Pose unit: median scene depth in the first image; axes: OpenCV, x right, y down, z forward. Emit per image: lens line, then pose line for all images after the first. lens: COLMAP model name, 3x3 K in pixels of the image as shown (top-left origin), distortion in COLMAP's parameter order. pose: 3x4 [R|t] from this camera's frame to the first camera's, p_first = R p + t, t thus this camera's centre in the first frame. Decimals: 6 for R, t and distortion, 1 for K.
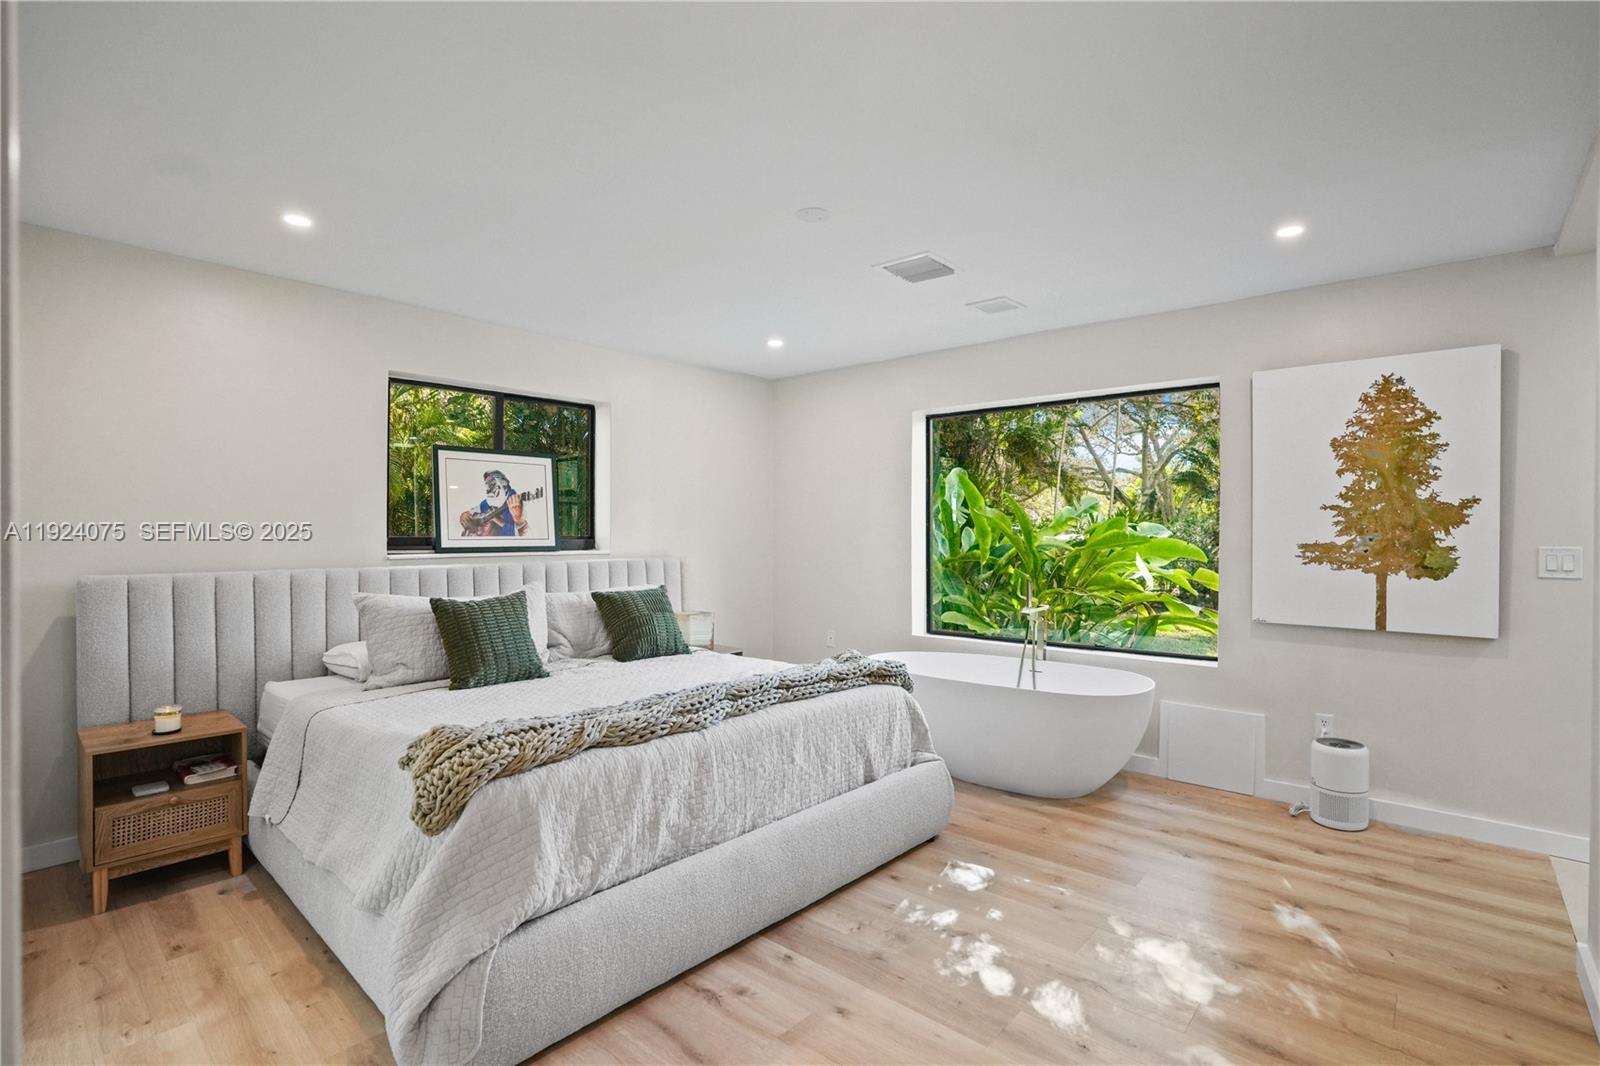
lens RADIAL K [[746.6, 0, 810.6], [0, 746.6, 538.8], [0, 0, 1]] dist [-0.060432, 0.021240]
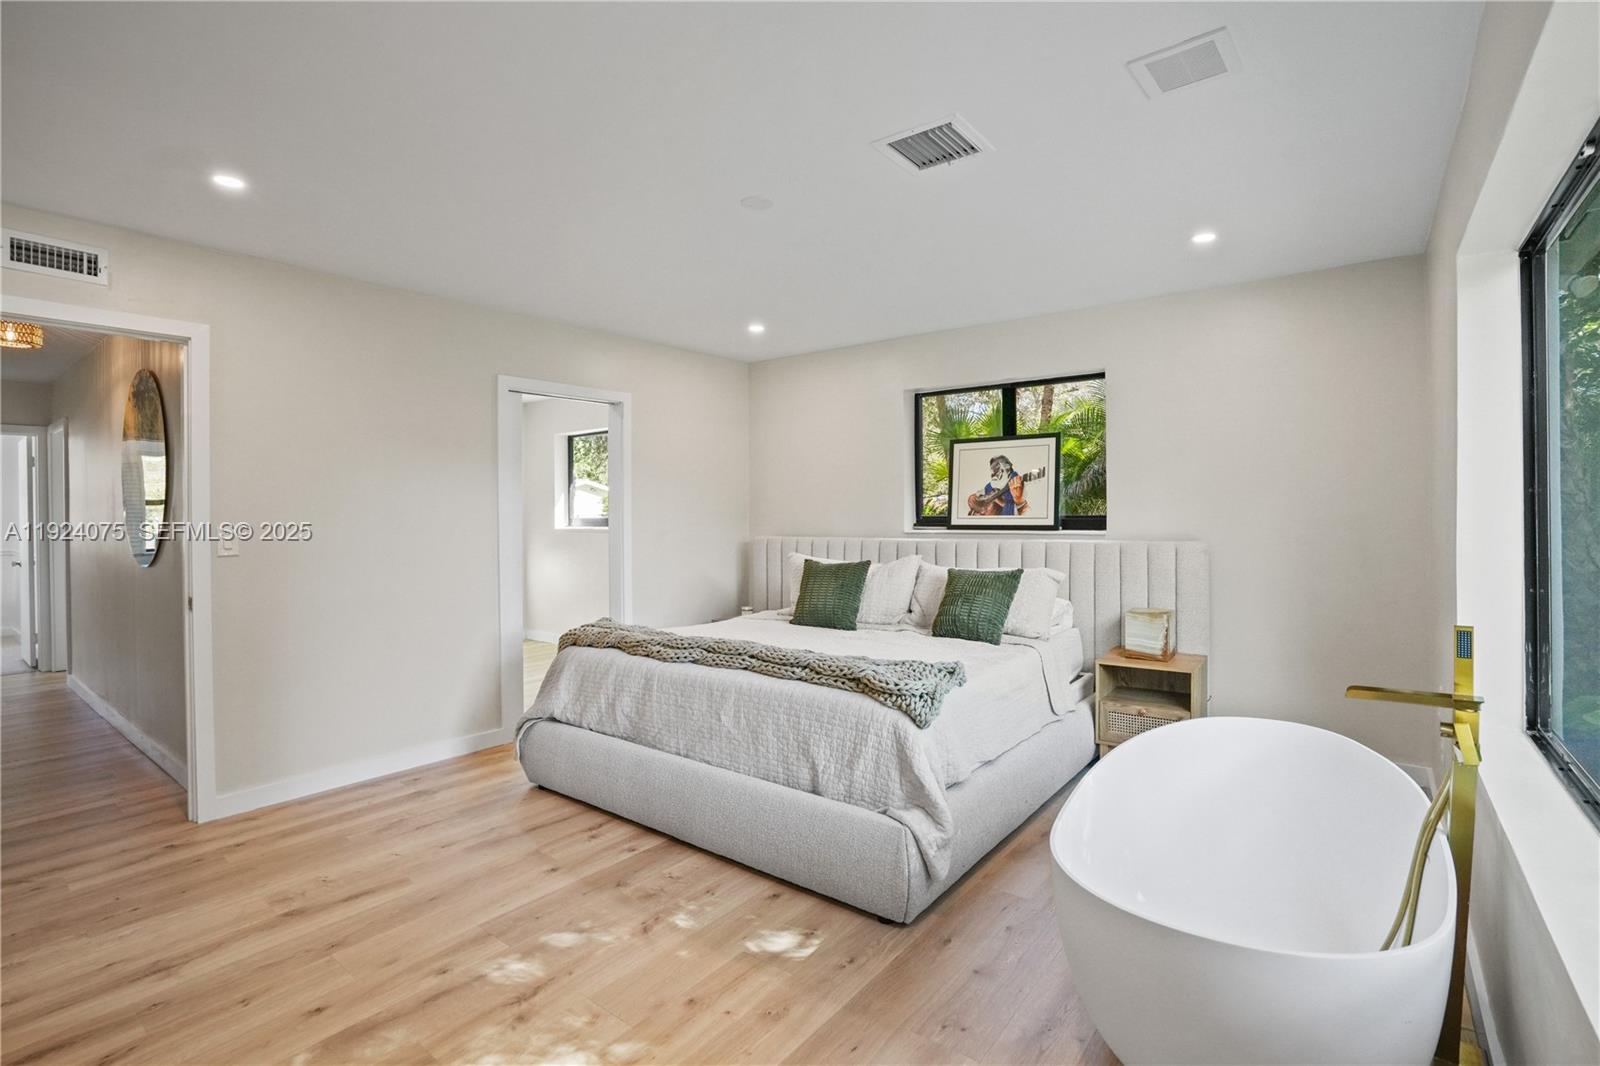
lens RADIAL K [[746.6, 0, 809.4], [0, 746.6, 519.7], [0, 0, 1]] dist [-0.060432, 0.021240]
pose [[0.067537, 0.004923, -0.997705, 0.921345], [0.000315, 0.999988, 0.004955, -0.003795], [0.997717, -0.000649, 0.067535, 0.894953]]
